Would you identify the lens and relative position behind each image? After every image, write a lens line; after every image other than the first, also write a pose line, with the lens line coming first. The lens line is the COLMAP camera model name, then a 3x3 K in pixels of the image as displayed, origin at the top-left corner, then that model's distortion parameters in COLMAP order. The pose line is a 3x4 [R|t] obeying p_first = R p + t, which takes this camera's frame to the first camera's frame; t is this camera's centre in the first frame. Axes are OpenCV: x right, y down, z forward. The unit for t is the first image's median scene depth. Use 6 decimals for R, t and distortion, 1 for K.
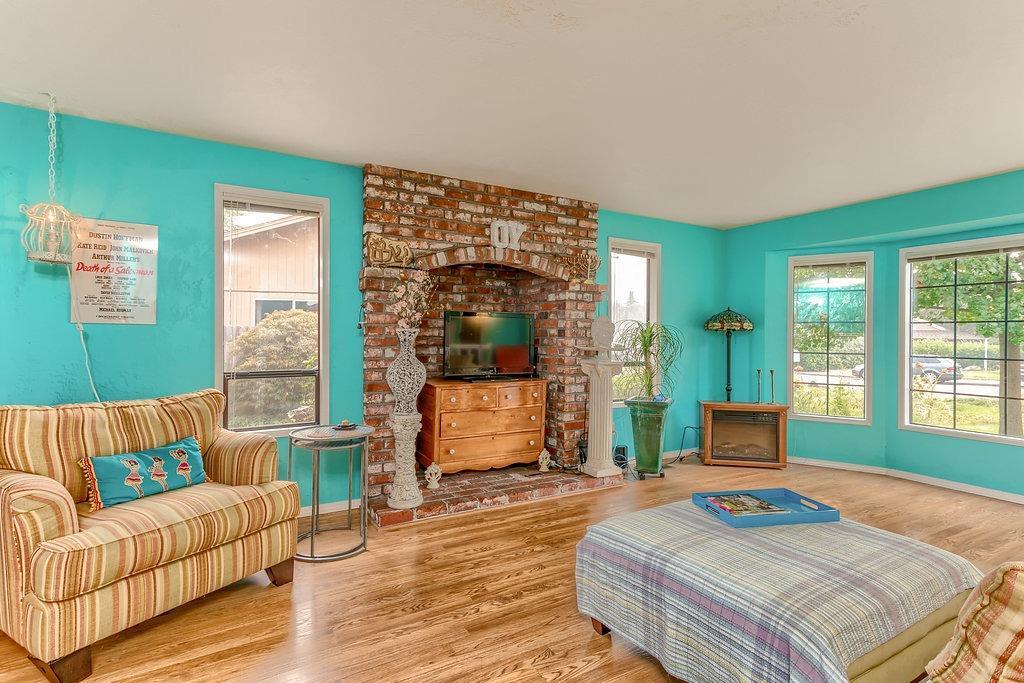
lens RADIAL K [[490.7, 0, 509.8], [0, 490.7, 338.4], [0, 0, 1]] dist [0.021858, 0.000608]
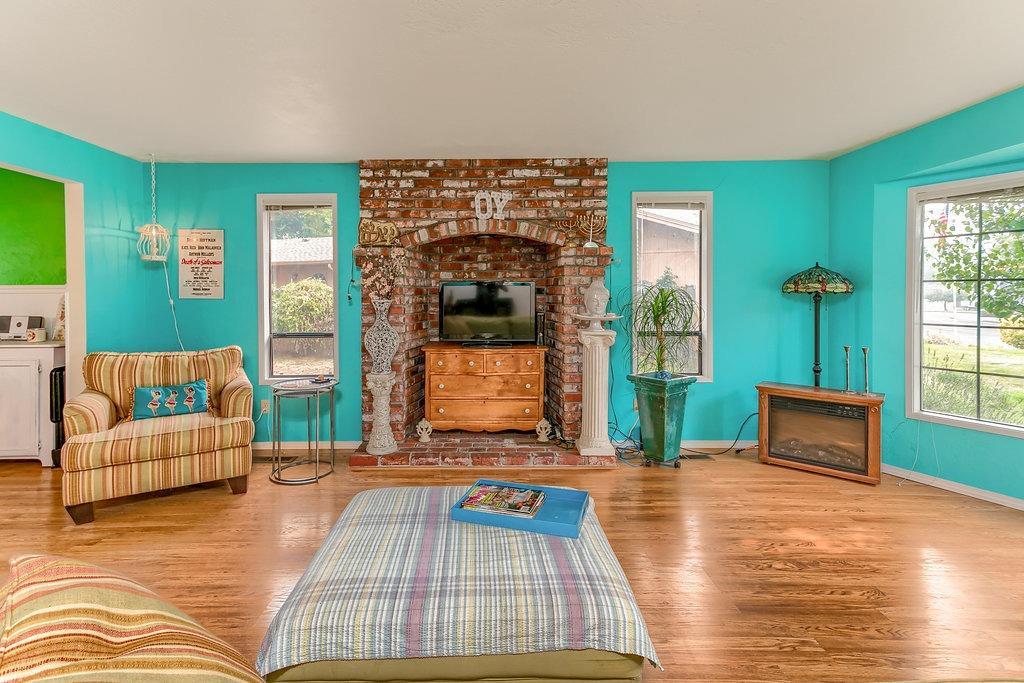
lens RADIAL K [[486.9, 0, 496.8], [0, 486.9, 299.7], [0, 0, 1]] dist [0.020985, 0.000001]
pose [[0.869680, -0.003816, -0.493601, 0.521693], [0.008744, 0.999932, 0.007676, -0.022451], [0.493538, -0.010992, 0.869655, 0.122886]]
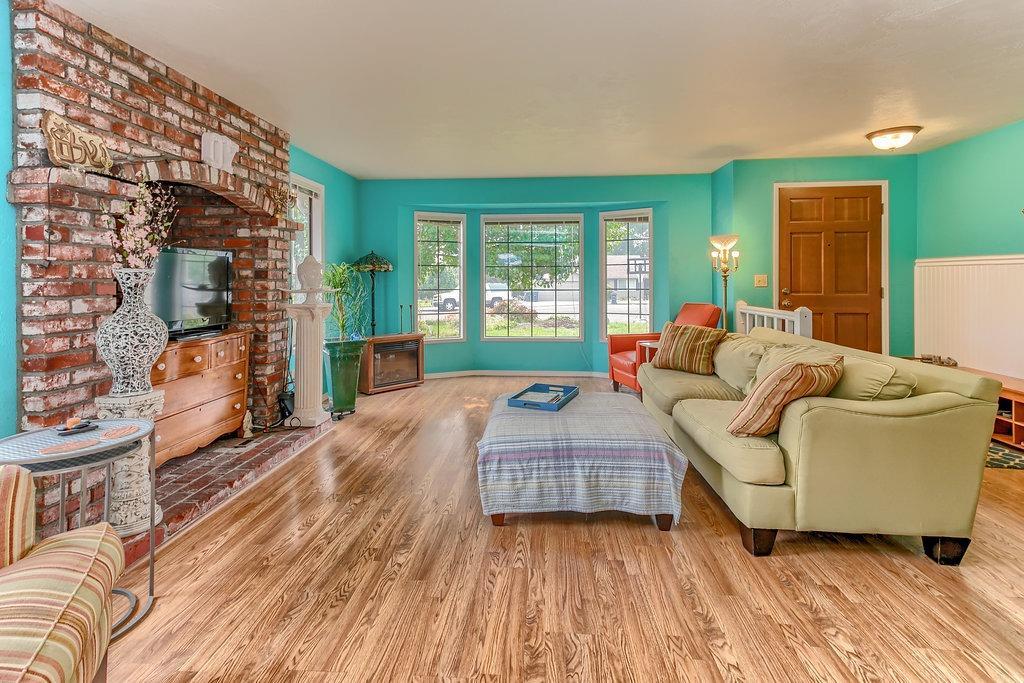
lens RADIAL K [[502.7, 0, 492.5], [0, 502.7, 280.7], [0, 0, 1]] dist [0.028024, 0.000764]
pose [[0.579284, -0.010732, 0.815055, -0.439624], [0.007755, 0.999941, 0.007655, -0.004327], [-0.815089, 0.001887, 0.579333, 0.161280]]
